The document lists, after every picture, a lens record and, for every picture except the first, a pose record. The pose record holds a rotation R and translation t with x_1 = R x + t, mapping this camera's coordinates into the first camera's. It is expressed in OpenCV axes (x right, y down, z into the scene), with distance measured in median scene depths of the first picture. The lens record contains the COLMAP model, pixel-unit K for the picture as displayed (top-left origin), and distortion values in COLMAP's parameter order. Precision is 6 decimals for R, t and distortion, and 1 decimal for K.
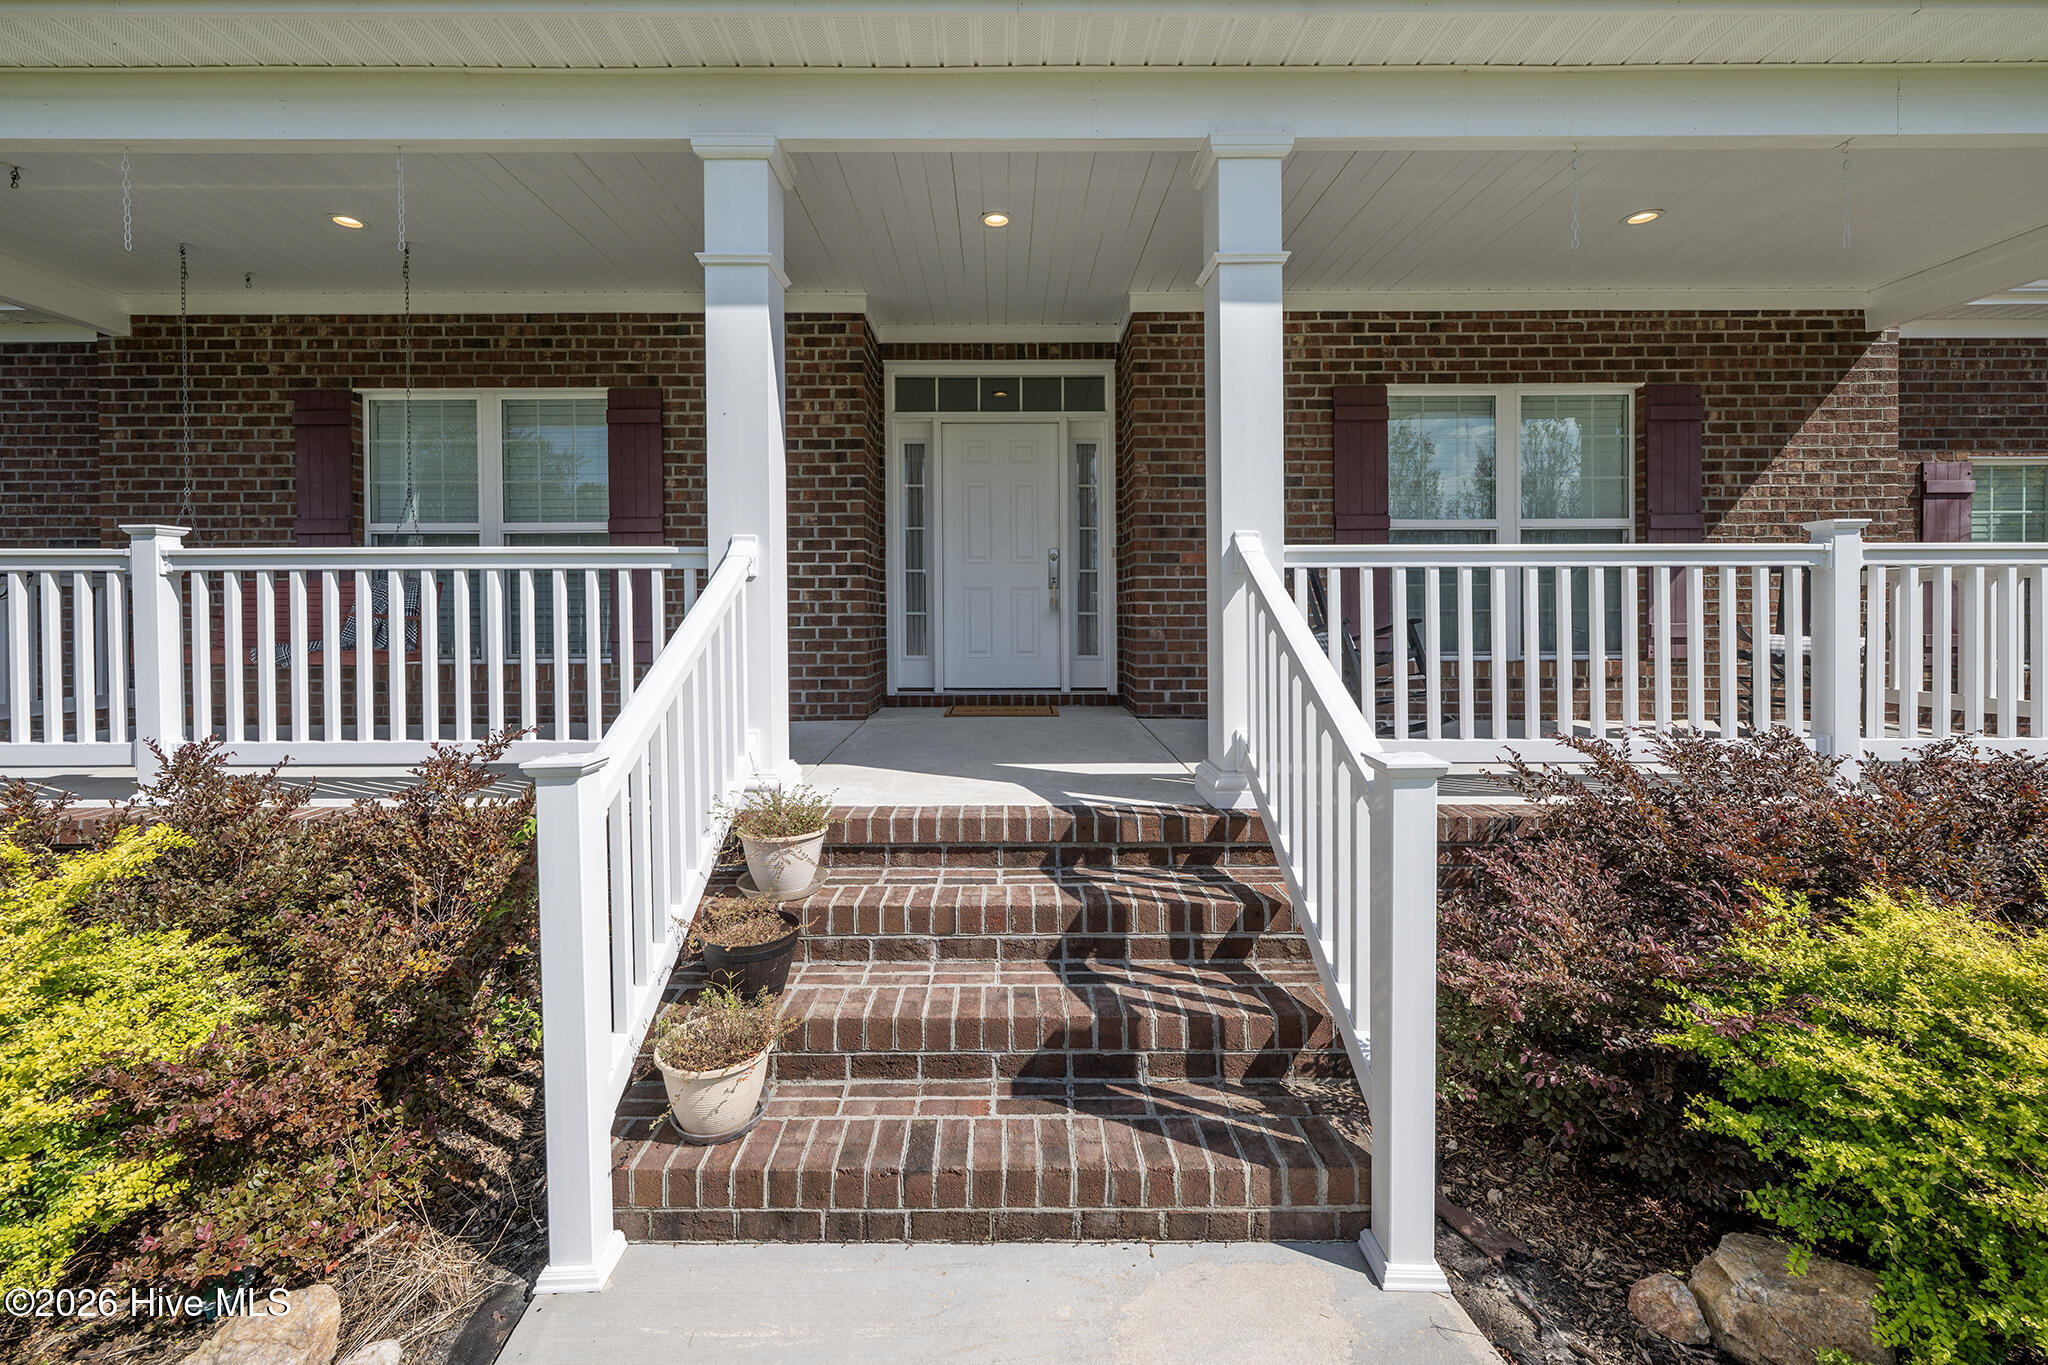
lens RADIAL K [[827.6, 0, 997.6], [0, 827.6, 625.4], [0, 0, 1]] dist [0.000162, -0.000012]
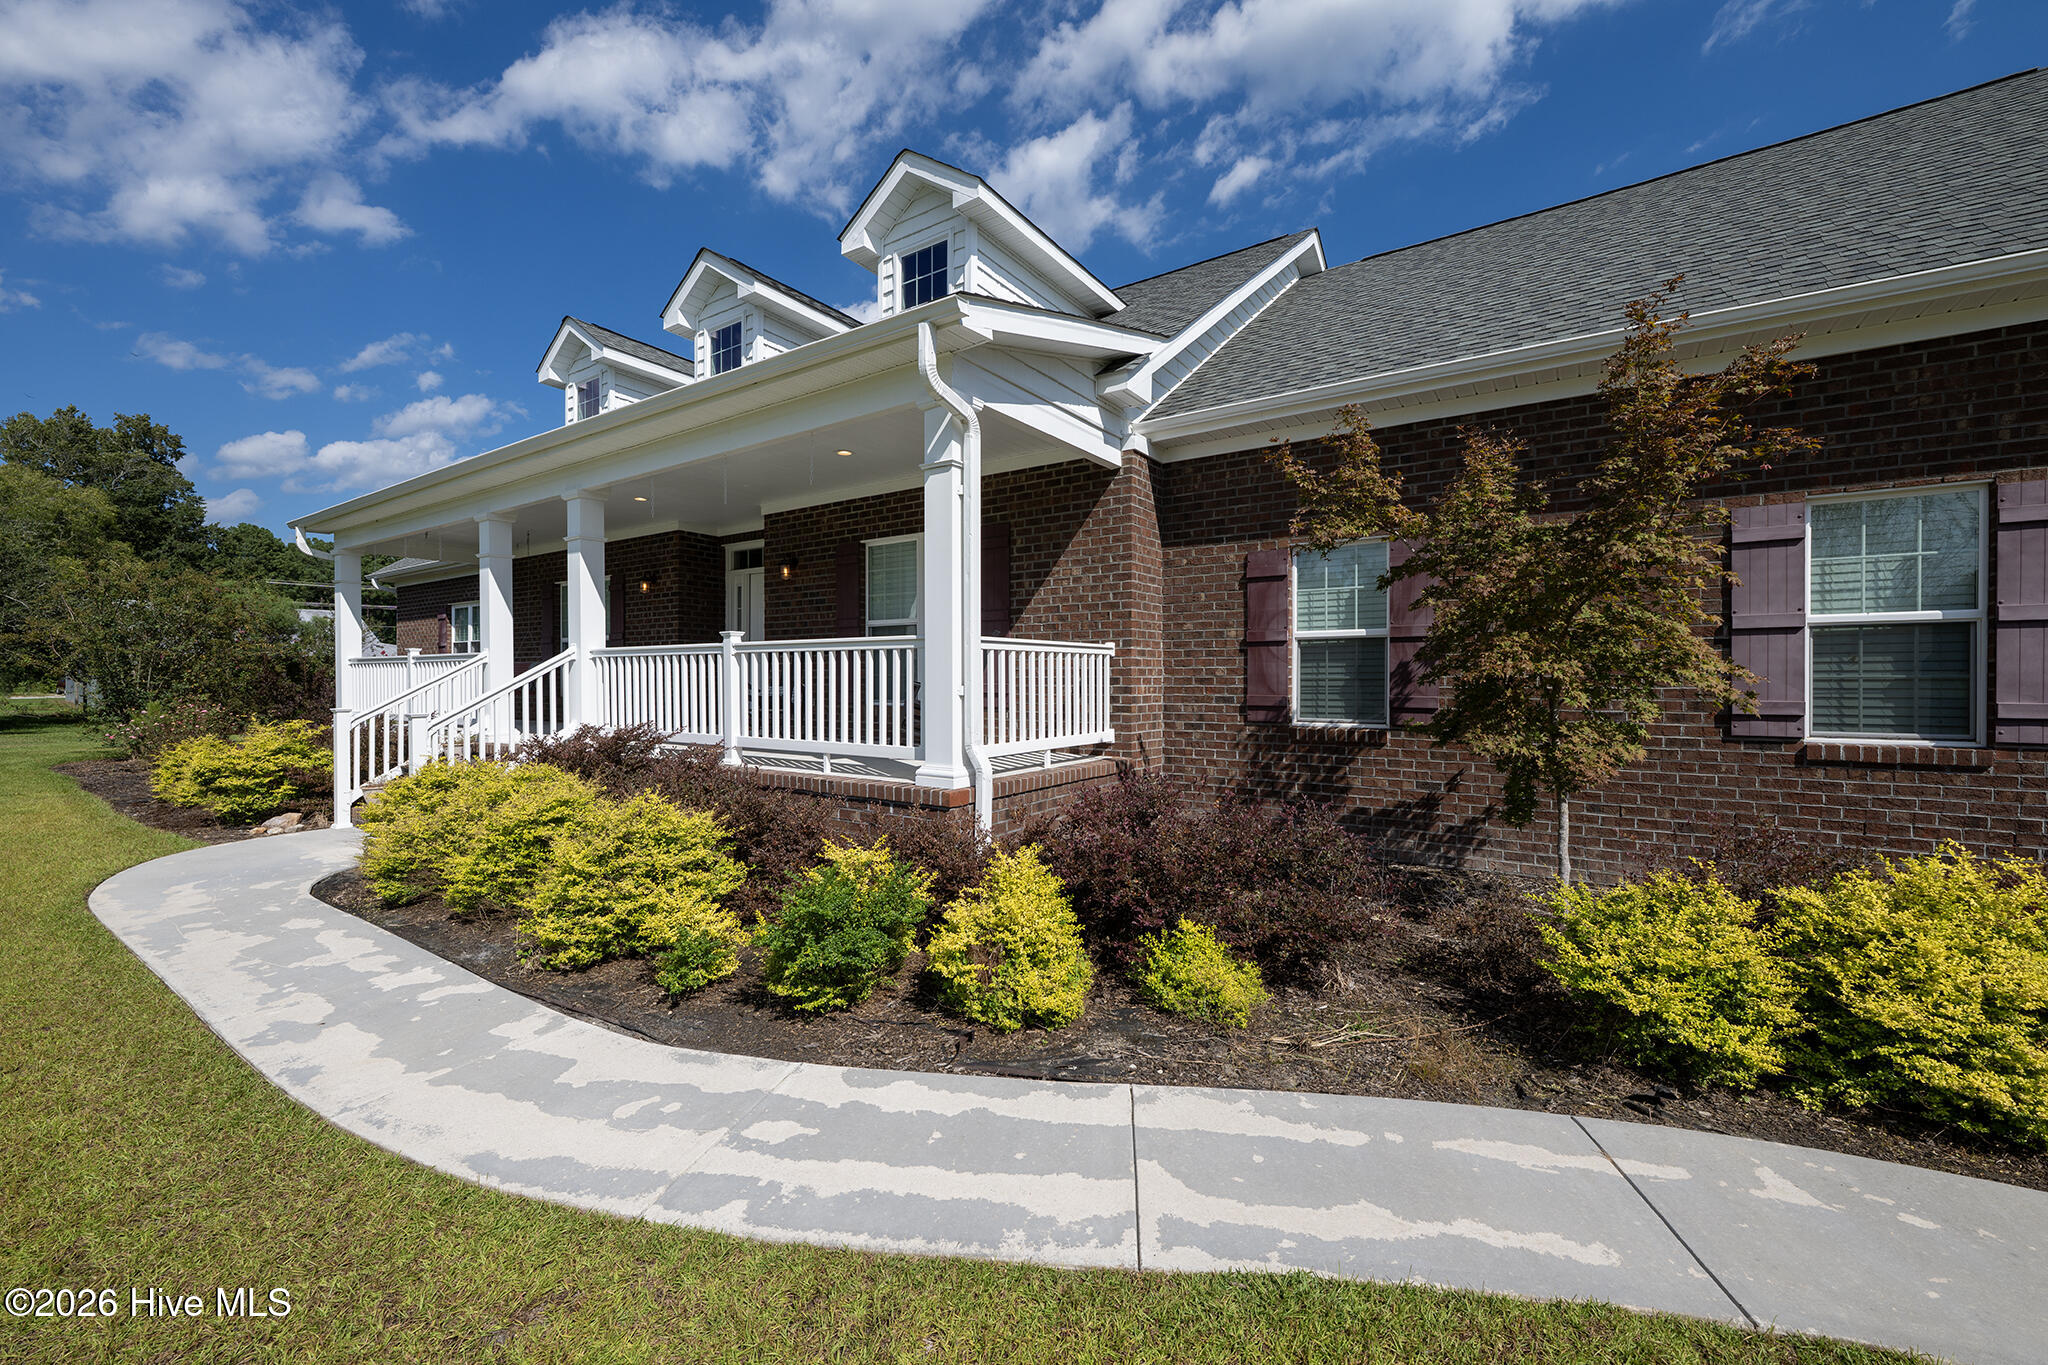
lens RADIAL K [[827.6, 0, 1021.8], [0, 827.6, 683.5], [0, 0, 1]] dist [0.000162, -0.000012]
pose [[0.817004, 0.007220, -0.576587, 1.718140], [-0.014836, 0.999854, -0.008502, 0.008677], [0.576441, 0.015500, 0.816991, -0.184691]]
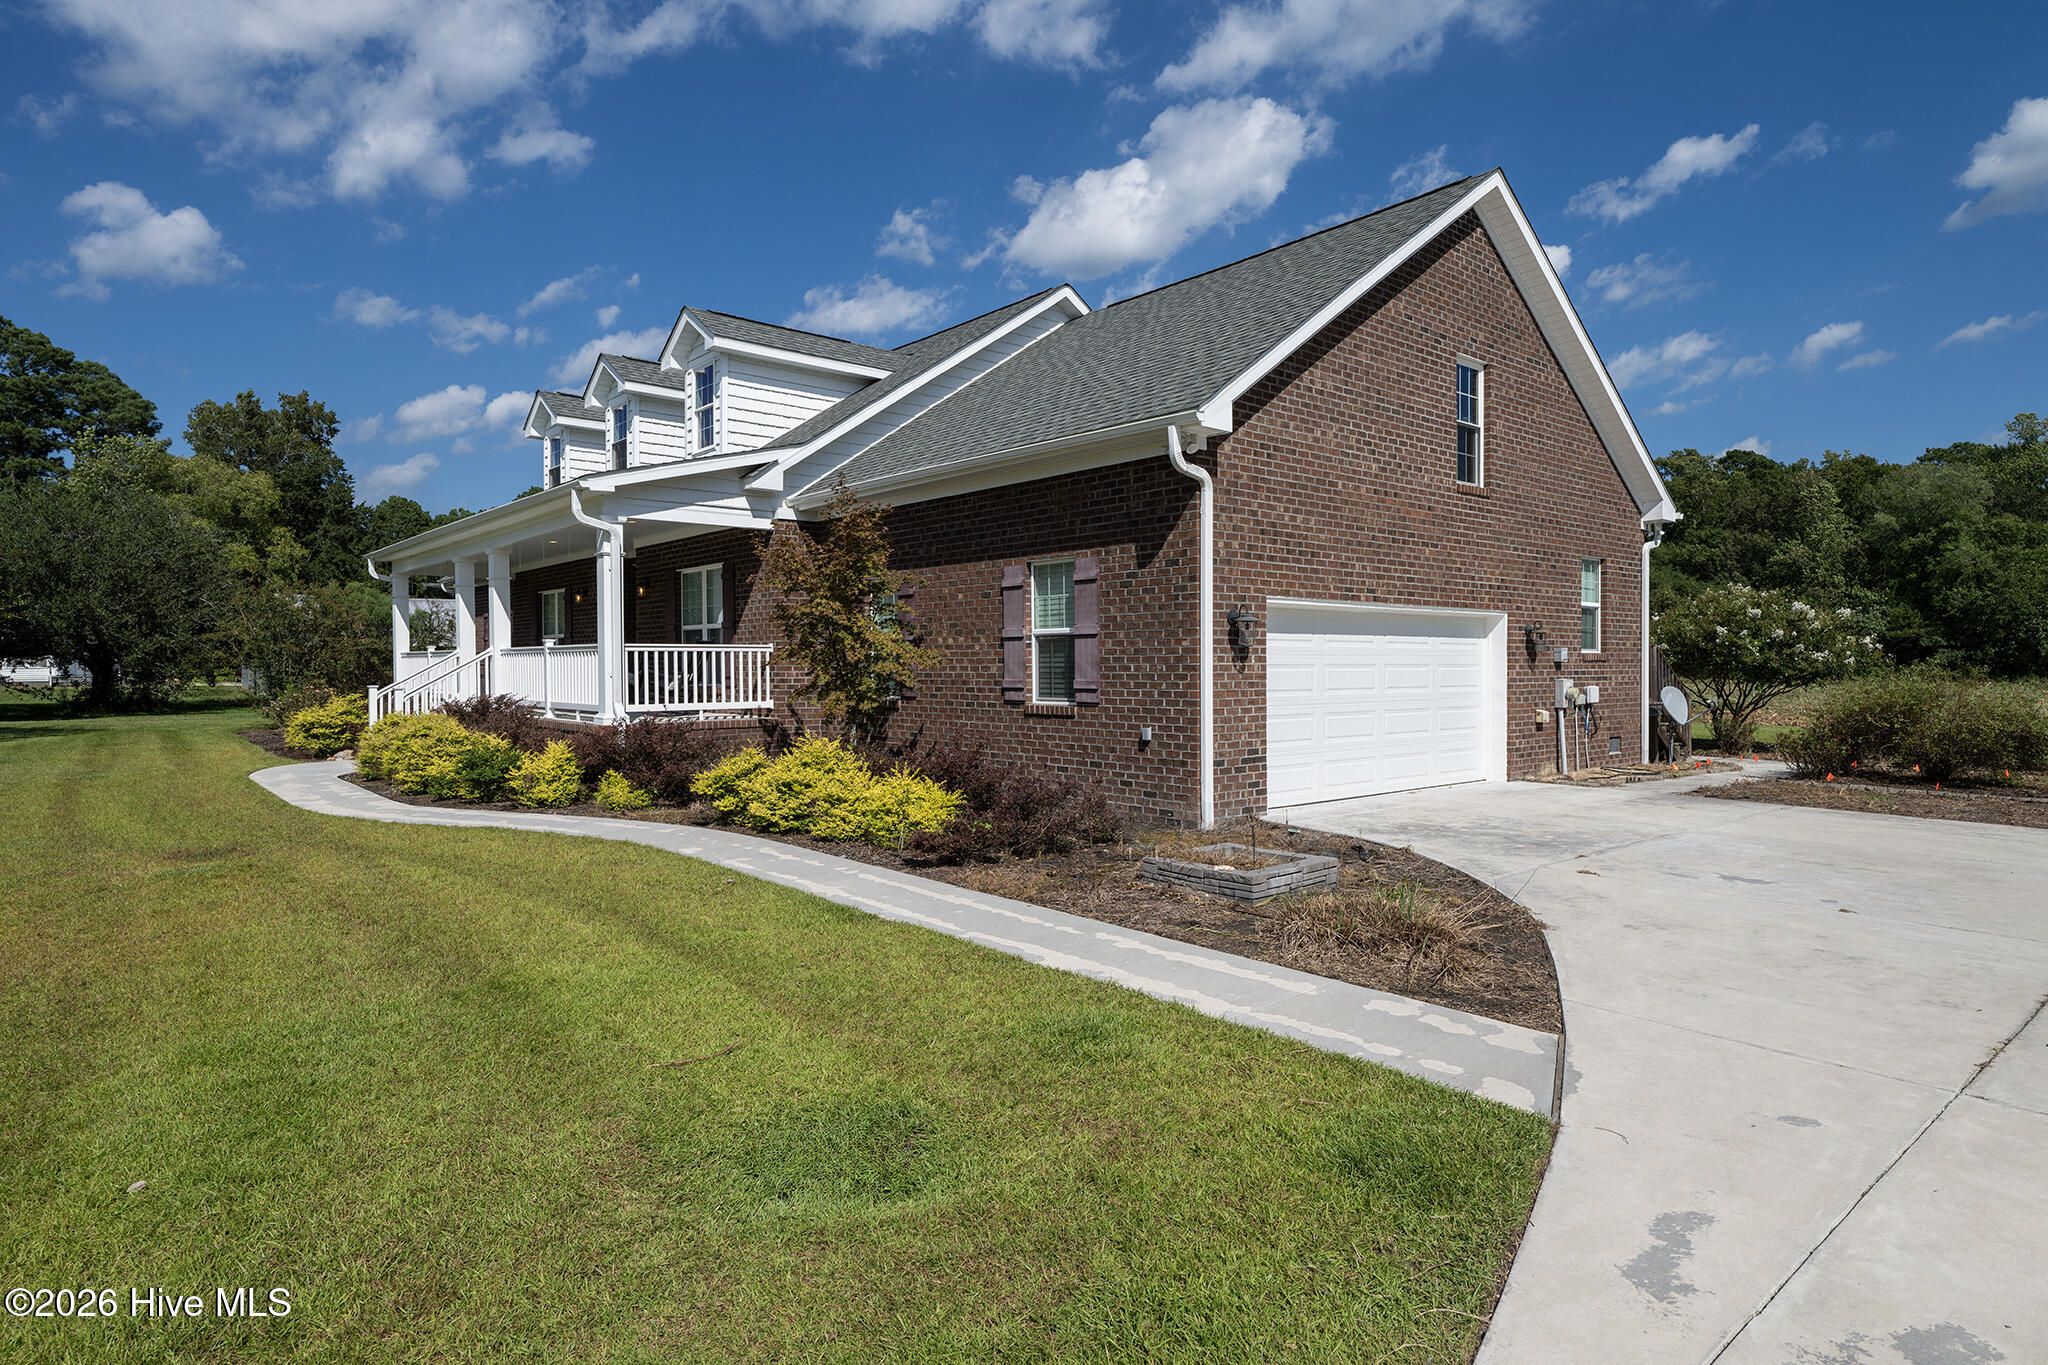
lens RADIAL K [[1194.8, 0, 1037.4], [0, 1194.8, 685.9], [0, 0, 1]] dist [-0.018090, 0.002946]
pose [[0.636992, 0.015626, -0.770712, 3.753685], [-0.018268, 0.999820, 0.005173, 0.006031], [0.770654, 0.010784, 0.637163, -0.385542]]
